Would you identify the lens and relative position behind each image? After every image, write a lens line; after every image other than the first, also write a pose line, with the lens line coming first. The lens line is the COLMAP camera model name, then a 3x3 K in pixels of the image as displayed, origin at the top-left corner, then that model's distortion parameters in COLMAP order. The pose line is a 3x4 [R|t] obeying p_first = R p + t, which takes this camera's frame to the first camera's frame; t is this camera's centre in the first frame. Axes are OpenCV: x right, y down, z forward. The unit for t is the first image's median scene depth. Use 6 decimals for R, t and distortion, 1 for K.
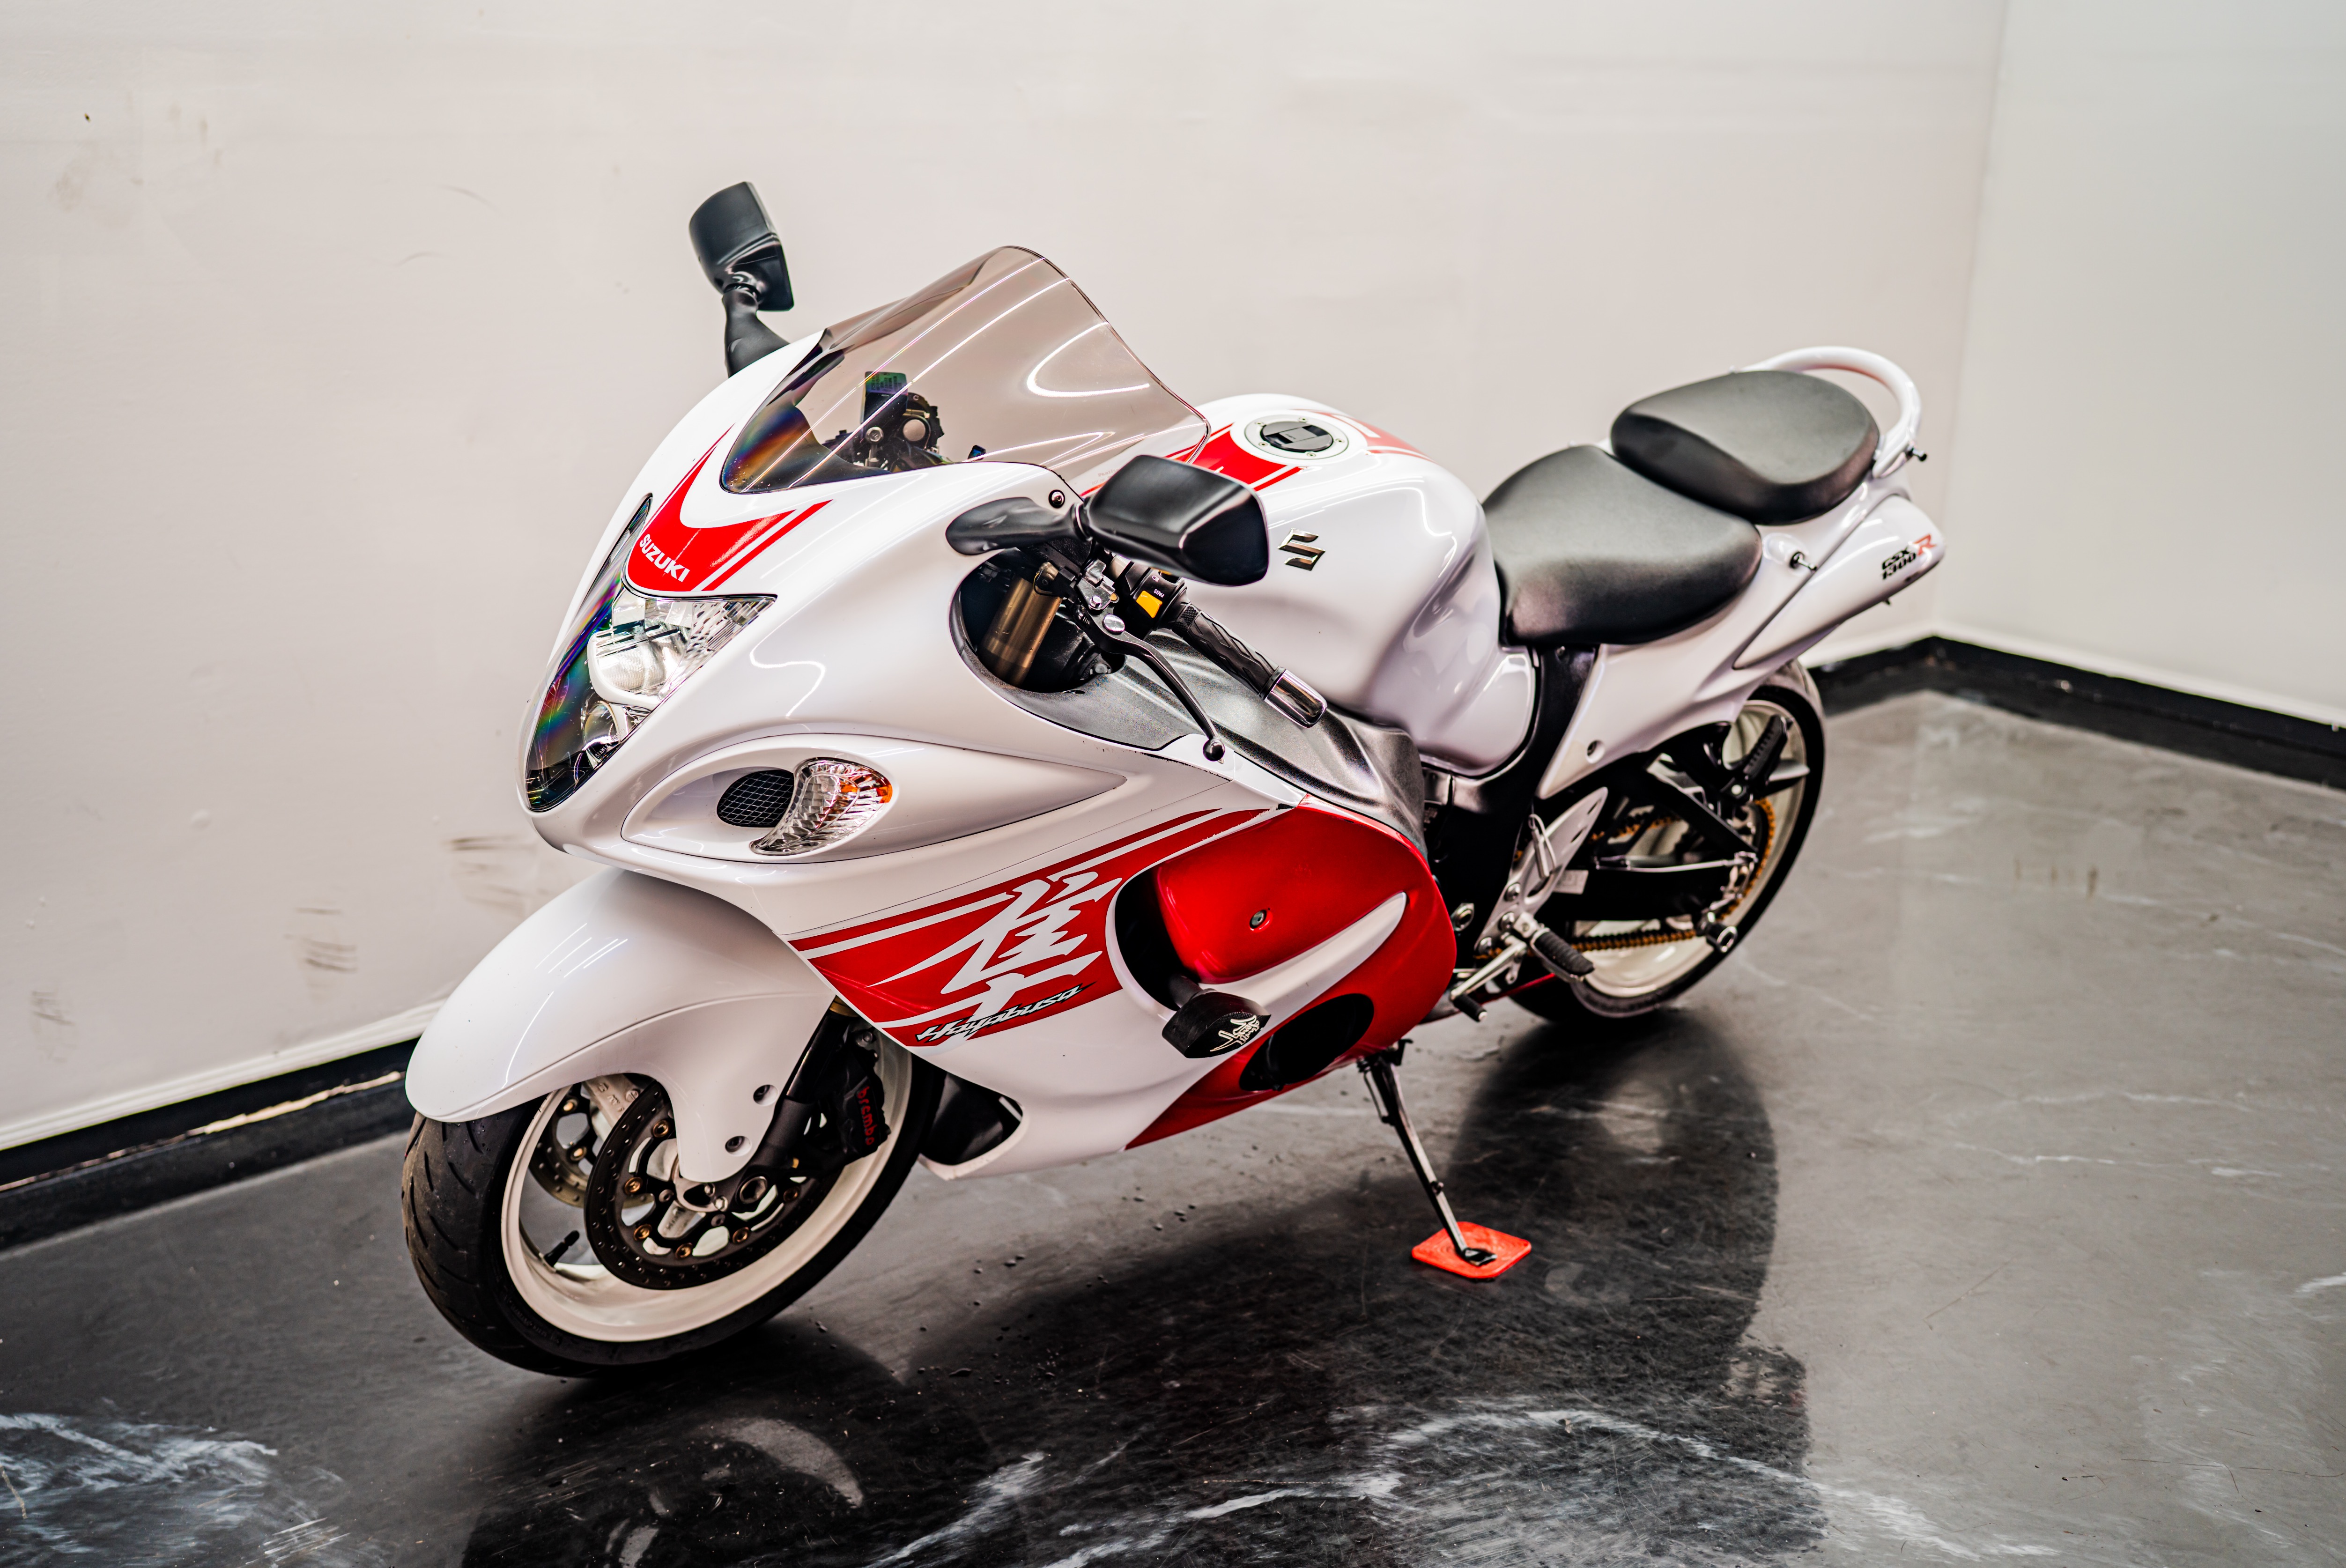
lens RADIAL K [[2263.1, 0, 1164.7], [0, 2263.1, 766.5], [0, 0, 1]] dist [-0.052045, 0.167729]
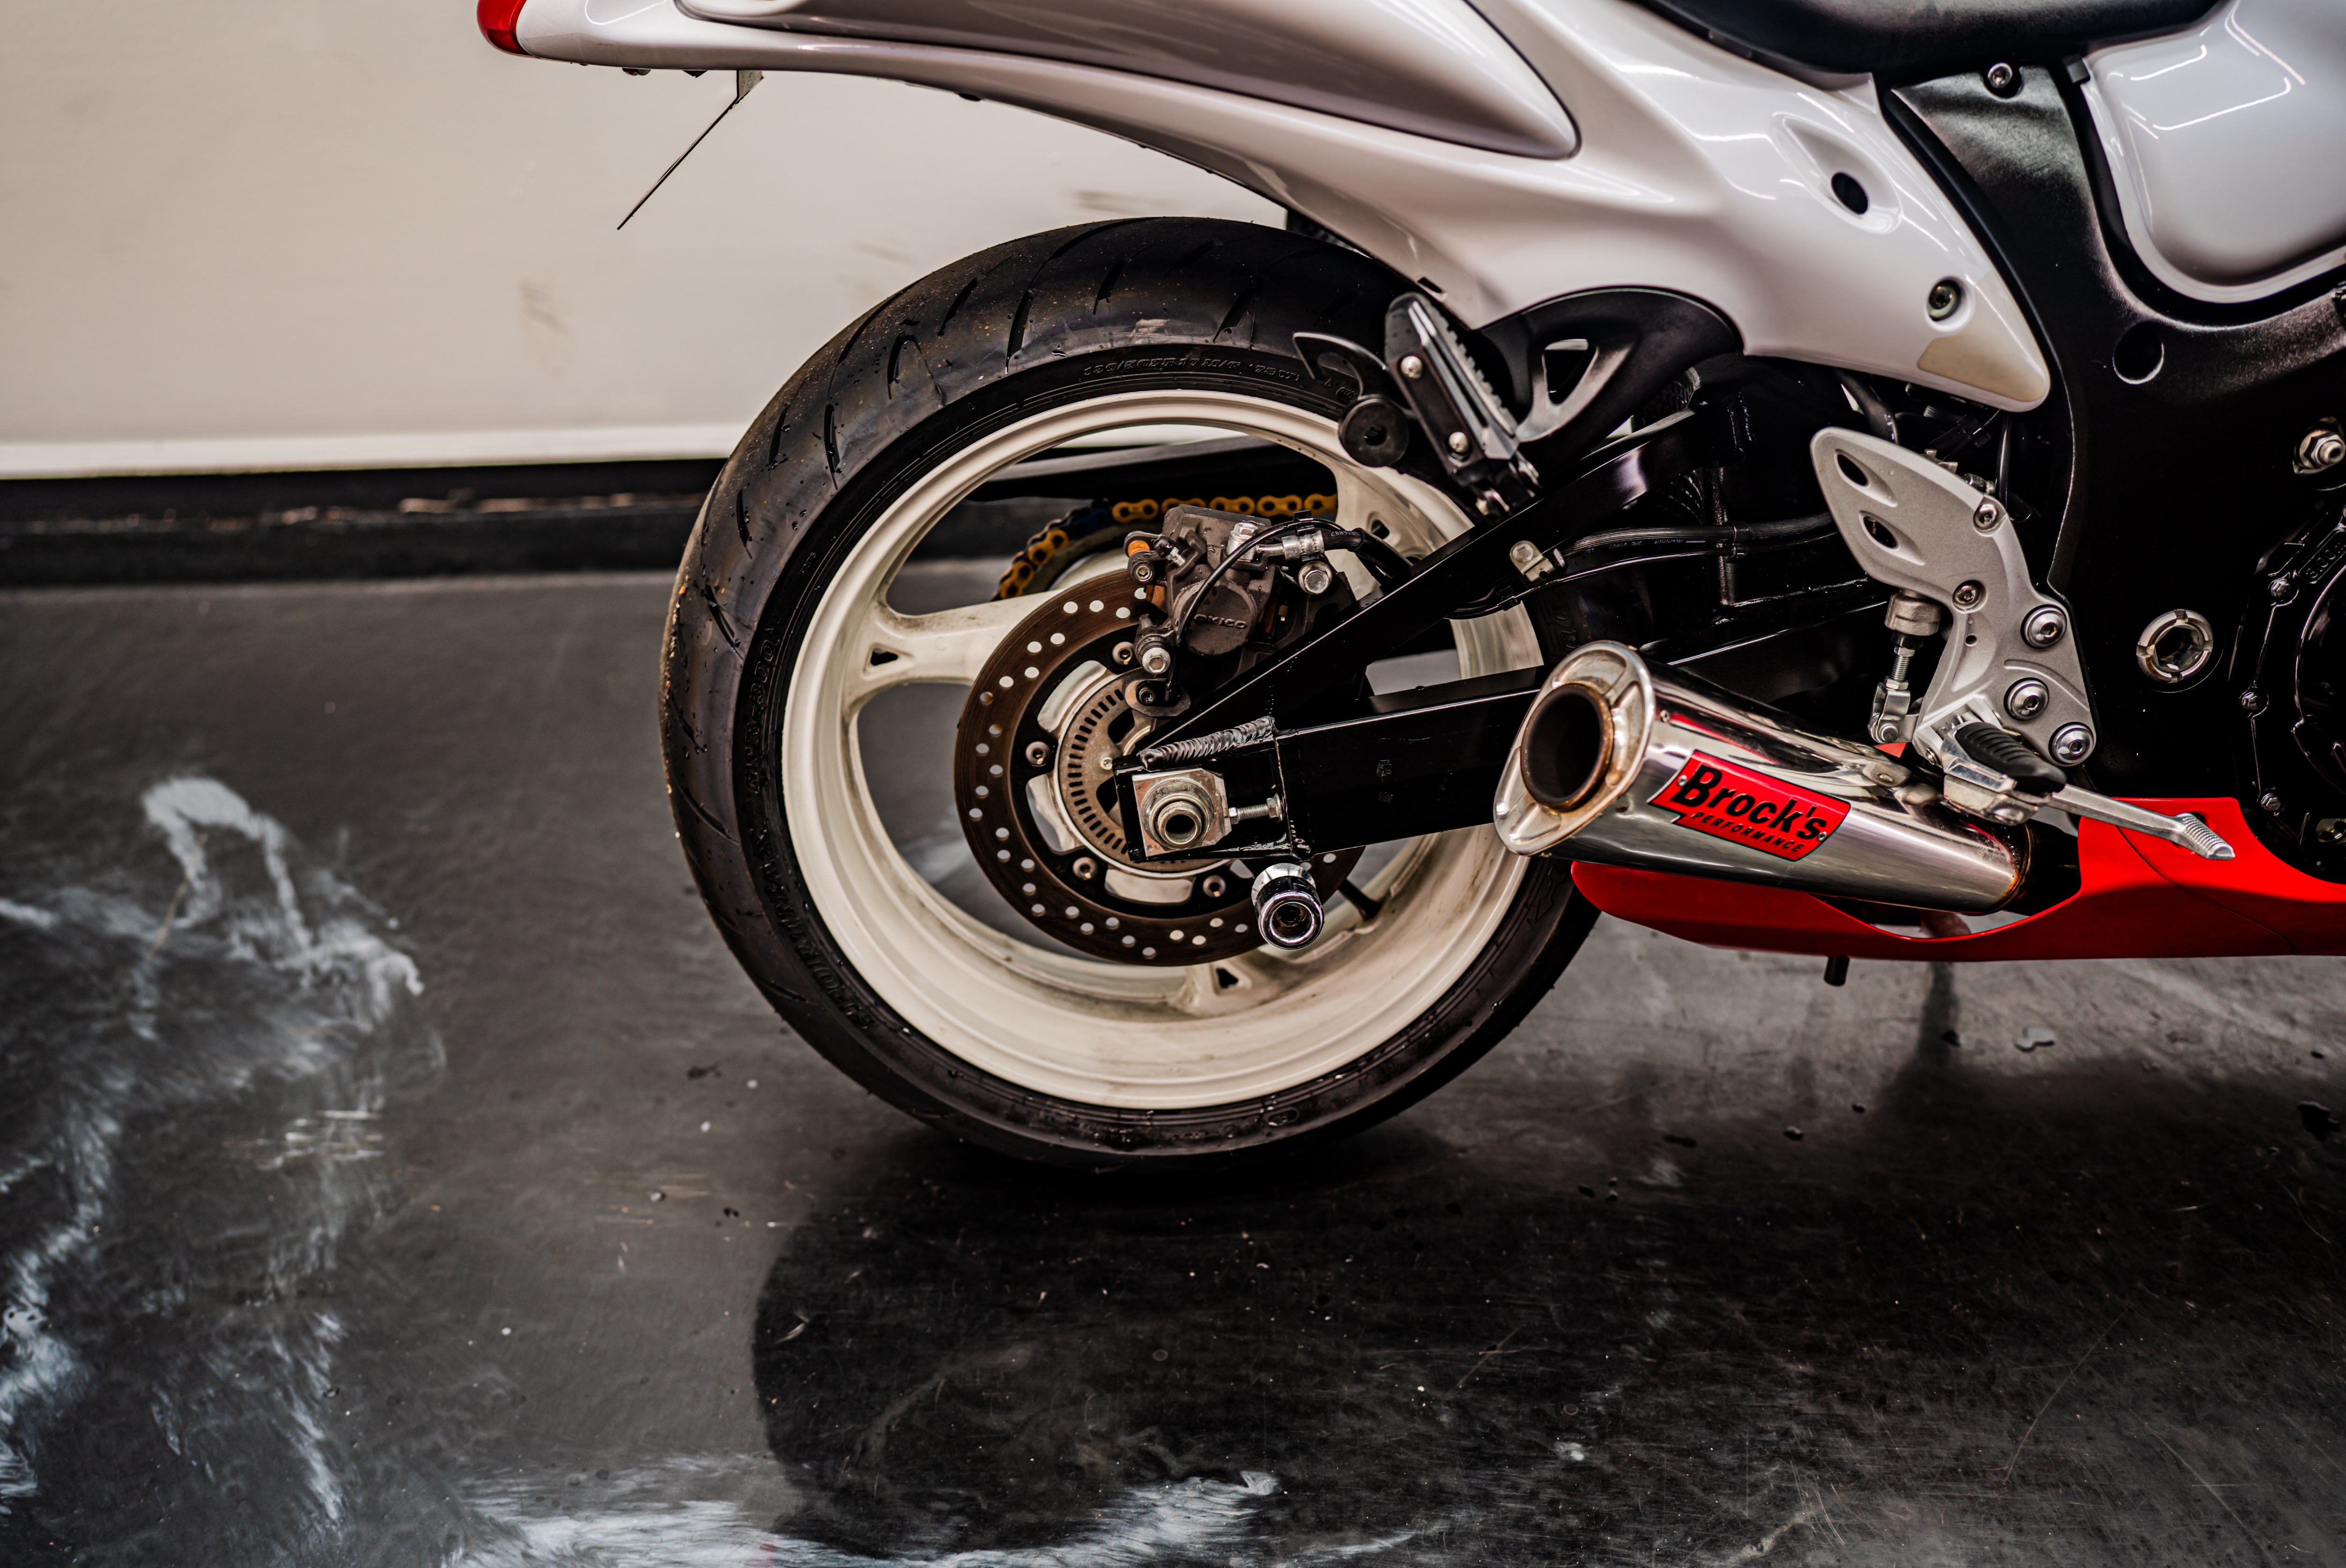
lens RADIAL K [[2271.7, 0, 1138.8], [0, 2271.7, 781.5], [0, 0, 1]] dist [-0.040920, 0.169269]
pose [[0.805819, 0.338658, -0.485763, 0.131806], [-0.172253, 0.918905, 0.354885, -0.064325], [0.566555, -0.202299, 0.798806, 0.495471]]
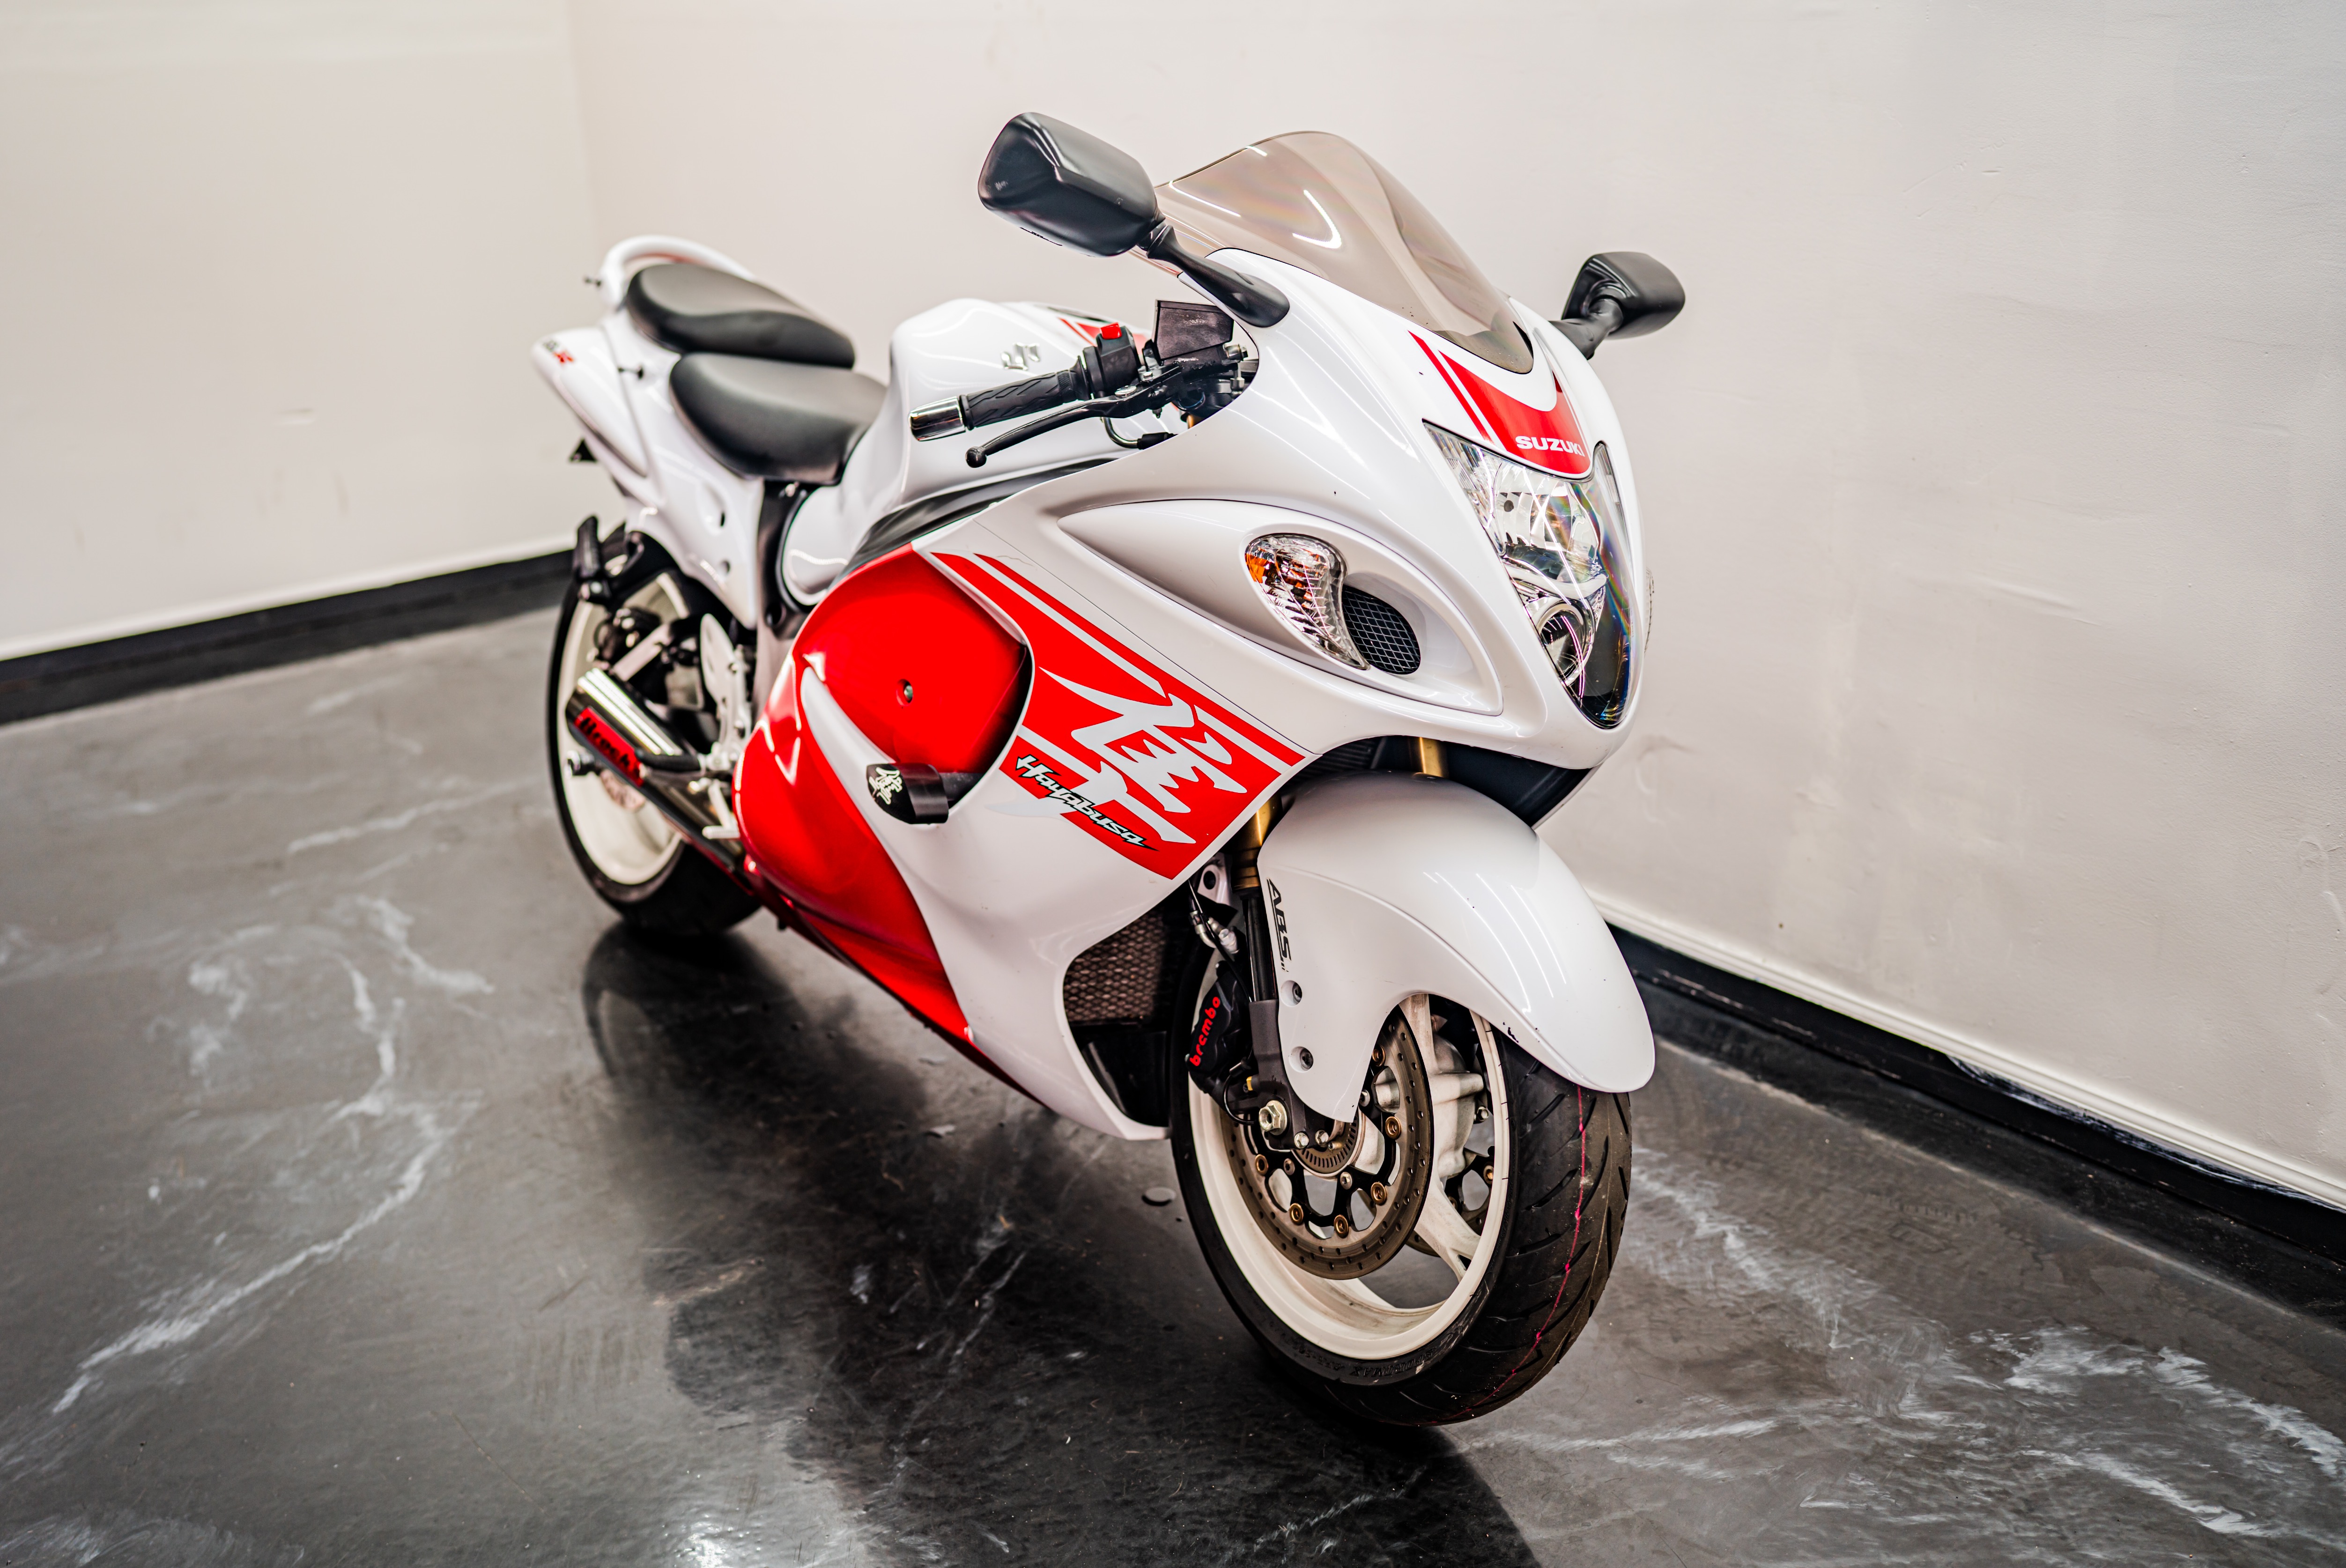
lens RADIAL K [[2271.7, 0, 1138.8], [0, 2271.7, 781.5], [0, 0, 1]] dist [-0.040920, 0.169269]
pose [[-0.043940, 0.339564, -0.939556, 1.103168], [-0.258605, 0.904544, 0.339005, -0.361886], [0.964983, 0.257870, 0.048067, 1.178313]]
